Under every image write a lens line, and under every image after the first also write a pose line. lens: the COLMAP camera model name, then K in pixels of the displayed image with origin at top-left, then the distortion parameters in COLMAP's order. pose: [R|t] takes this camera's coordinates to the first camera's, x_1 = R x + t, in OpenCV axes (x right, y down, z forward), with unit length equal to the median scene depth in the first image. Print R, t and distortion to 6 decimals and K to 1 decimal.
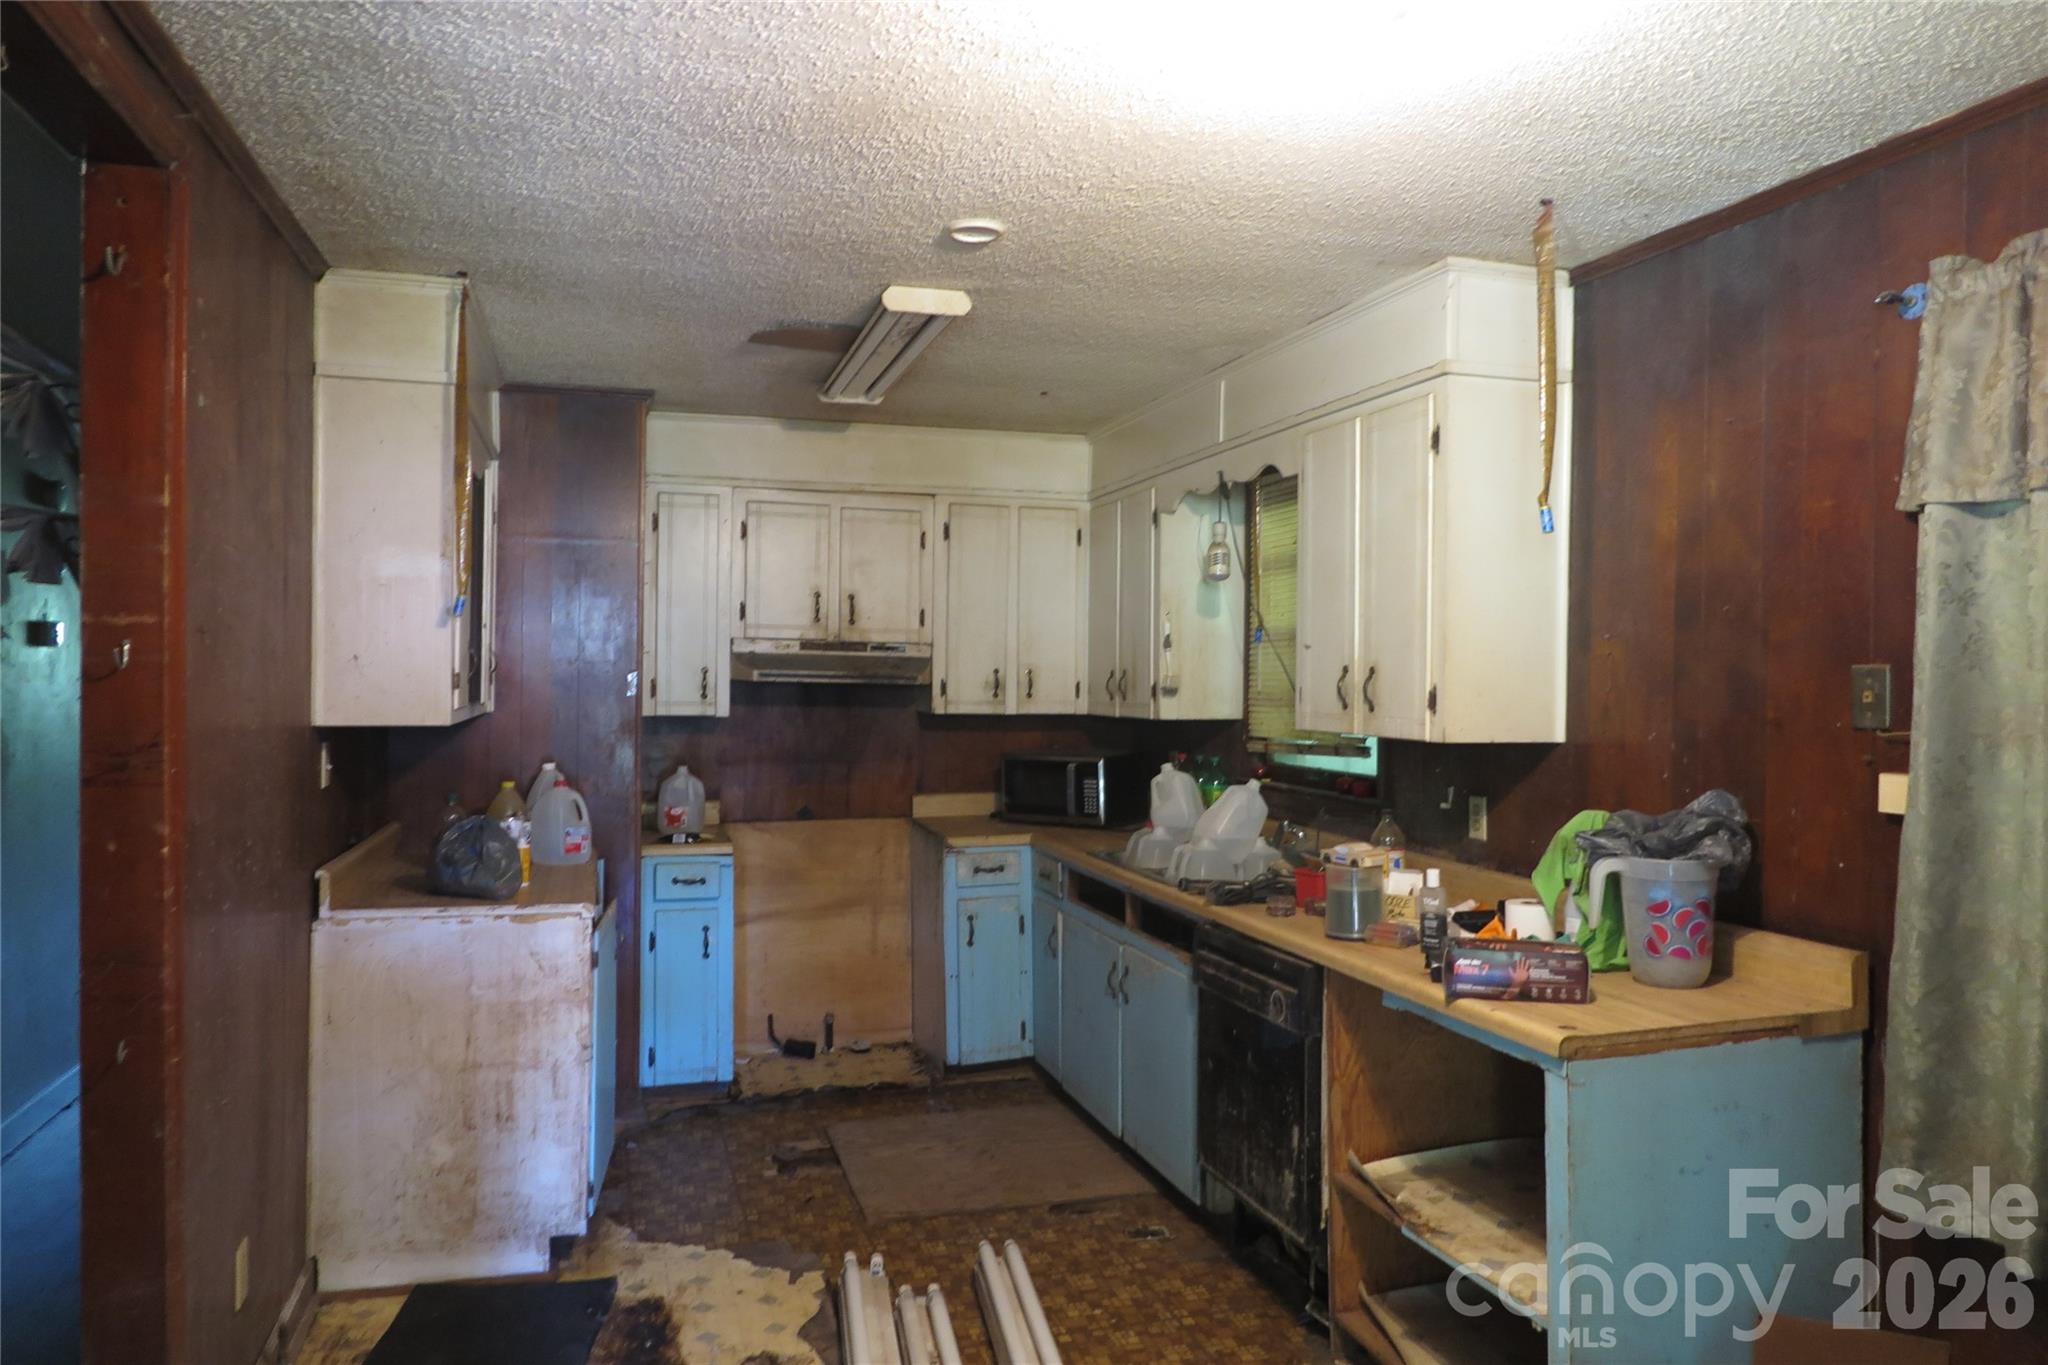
lens RADIAL K [[1431.7, 0, 1024.0], [0, 1431.7, 682.5], [0, 0, 1]] dist [-0.006536, -0.000614]
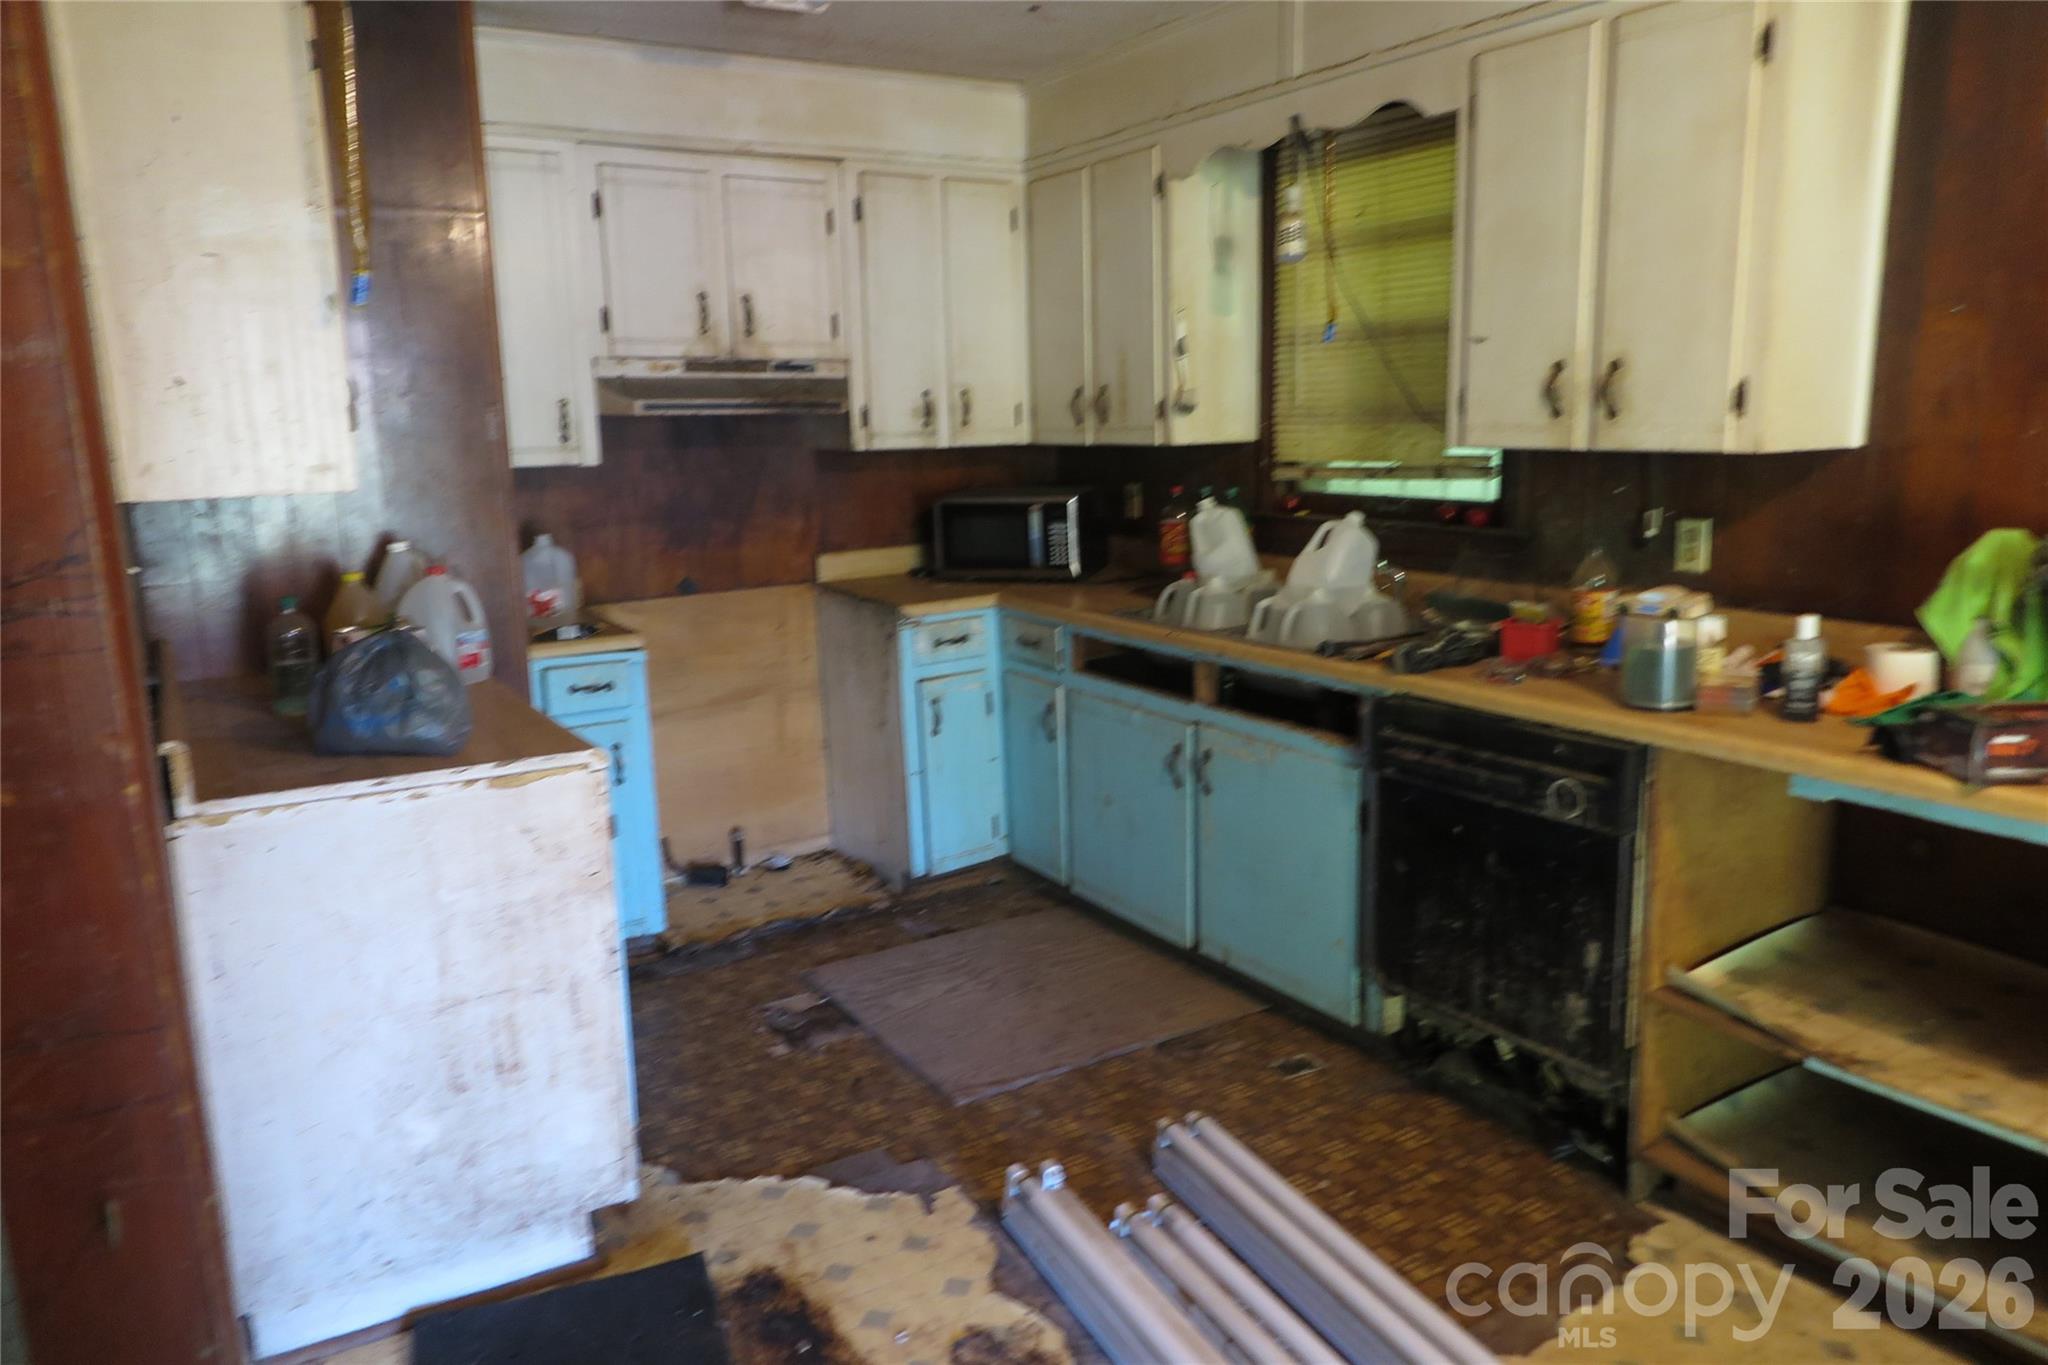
lens RADIAL K [[1422.6, 0, 1024.0], [0, 1422.6, 682.5], [0, 0, 1]] dist [-0.003366, 0.003025]
pose [[0.963509, -0.082596, 0.254615, -0.203468], [0.034574, 0.981636, 0.187602, 0.003753], [-0.265435, -0.171953, 0.948671, 0.230511]]
